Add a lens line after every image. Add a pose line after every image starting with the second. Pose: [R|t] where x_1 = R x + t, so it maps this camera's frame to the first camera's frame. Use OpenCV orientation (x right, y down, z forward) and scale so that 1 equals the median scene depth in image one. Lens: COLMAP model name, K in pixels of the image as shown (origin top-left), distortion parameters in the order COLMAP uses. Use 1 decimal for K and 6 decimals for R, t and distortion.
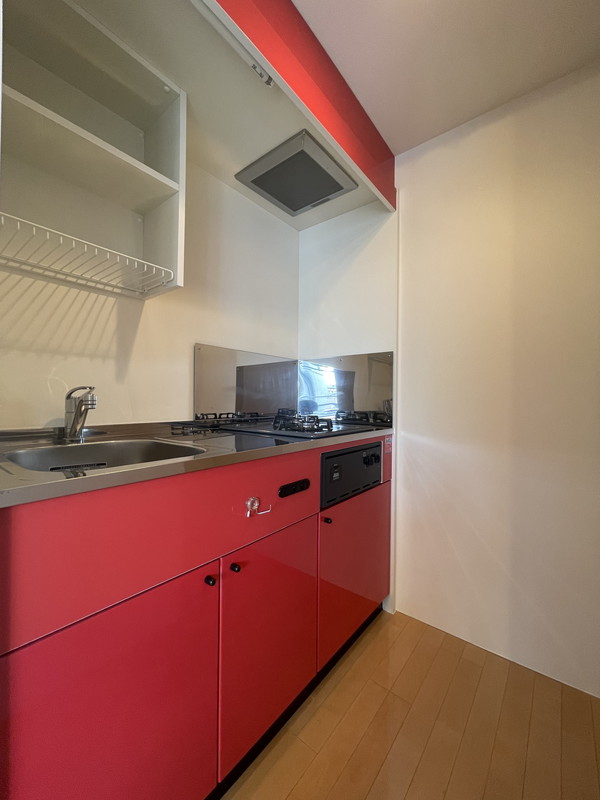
lens RADIAL K [[322.9, 0, 300.0], [0, 322.9, 400.0], [0, 0, 1]] dist [0.001263, -0.000813]
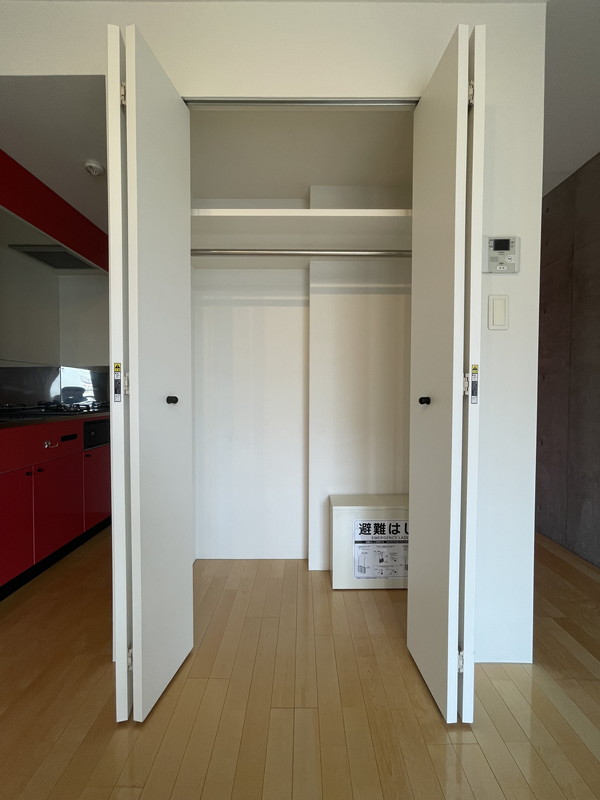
lens RADIAL K [[322.9, 0, 300.0], [0, 322.9, 400.0], [0, 0, 1]] dist [0.001263, -0.000813]
pose [[0.778545, -0.024780, 0.627099, -0.120032], [0.007309, 0.999510, 0.030422, -0.015350], [-0.627546, -0.019102, 0.778345, -1.182628]]
